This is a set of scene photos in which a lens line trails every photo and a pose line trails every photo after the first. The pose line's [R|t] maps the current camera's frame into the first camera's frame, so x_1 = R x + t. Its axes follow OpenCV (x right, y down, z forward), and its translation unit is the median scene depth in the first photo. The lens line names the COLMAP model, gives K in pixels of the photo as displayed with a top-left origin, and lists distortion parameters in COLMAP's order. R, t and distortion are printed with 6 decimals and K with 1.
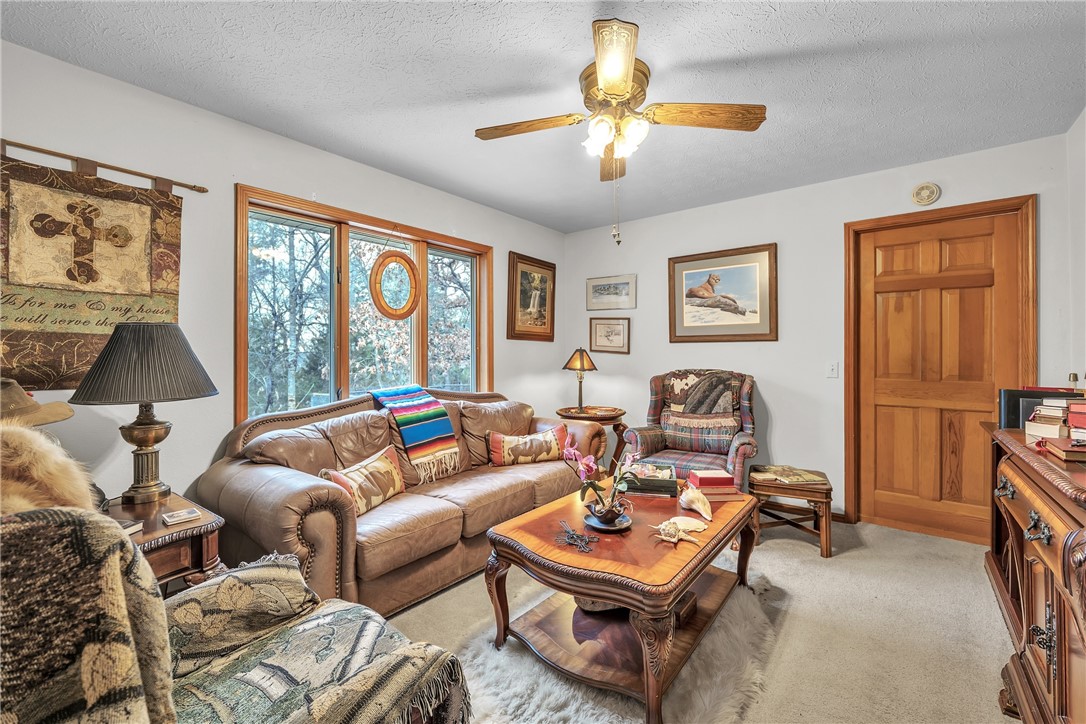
lens RADIAL K [[452.7, 0, 546.0], [0, 452.7, 354.6], [0, 0, 1]] dist [-0.013225, 0.000560]
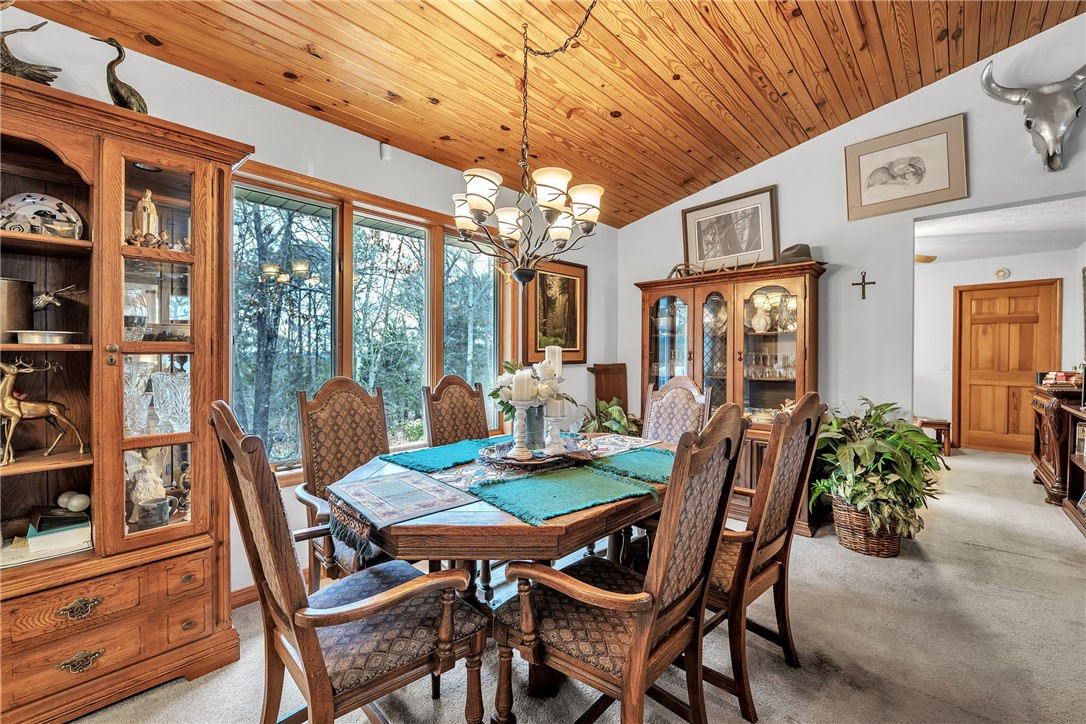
lens RADIAL K [[452.7, 0, 541.4], [0, 452.7, 358.5], [0, 0, 1]] dist [-0.013225, 0.000560]
pose [[0.996096, 0.001329, -0.088264, -0.924647], [-0.000164, 0.999913, 0.013205, -0.021049], [0.088274, -0.013139, 0.996010, -1.059253]]
